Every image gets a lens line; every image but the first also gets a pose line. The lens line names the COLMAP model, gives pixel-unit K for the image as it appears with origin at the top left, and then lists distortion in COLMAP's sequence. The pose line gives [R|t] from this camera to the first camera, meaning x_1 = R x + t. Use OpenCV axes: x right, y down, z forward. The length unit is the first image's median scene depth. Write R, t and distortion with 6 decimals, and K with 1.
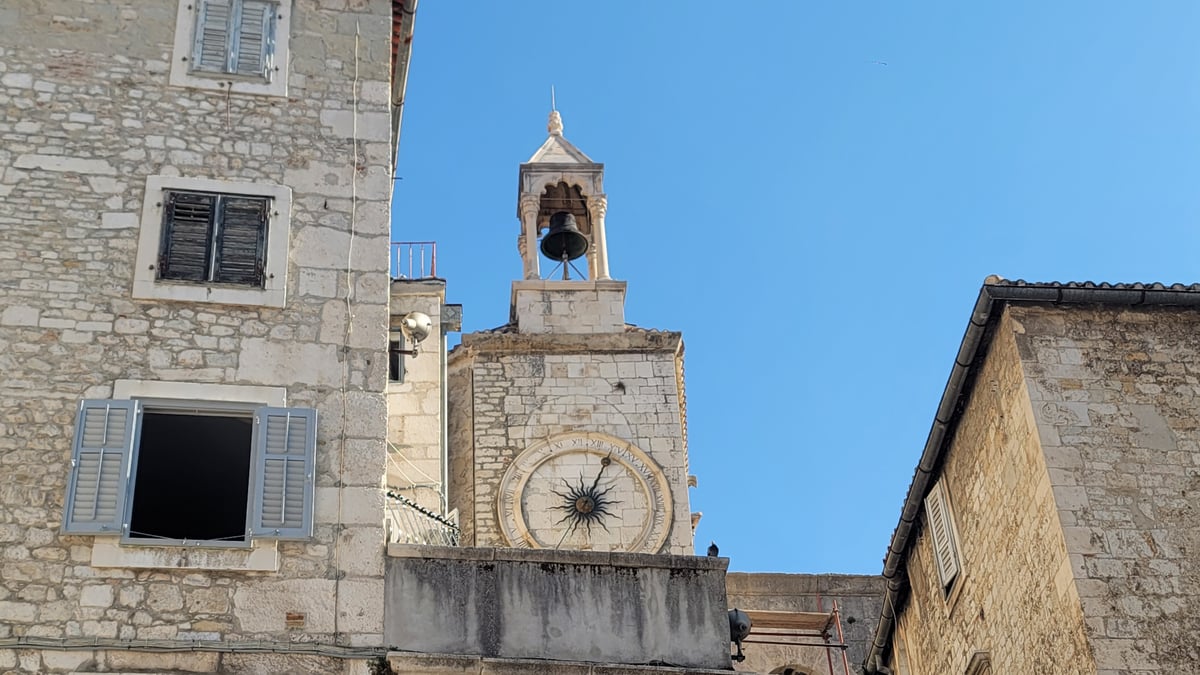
lens RADIAL K [[1659.6, 0, 636.9], [0, 1659.6, 338.6], [0, 0, 1]] dist [0.163672, -0.496537]
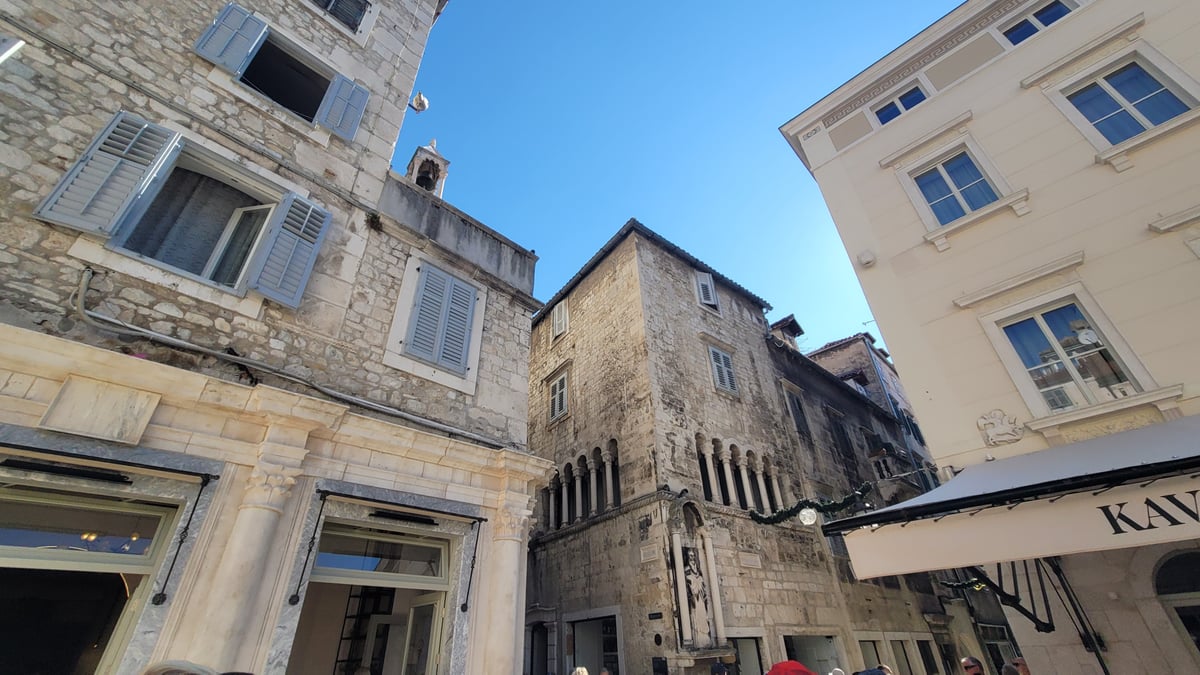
lens RADIAL K [[488.5, 0, 588.6], [0, 488.5, 333.6], [0, 0, 1]] dist [-0.003489, 0.004715]
pose [[0.847193, 0.327553, 0.418297, -0.128226], [-0.321191, 0.942930, -0.087855, 0.268607], [-0.423202, -0.059923, 0.904052, 0.400184]]
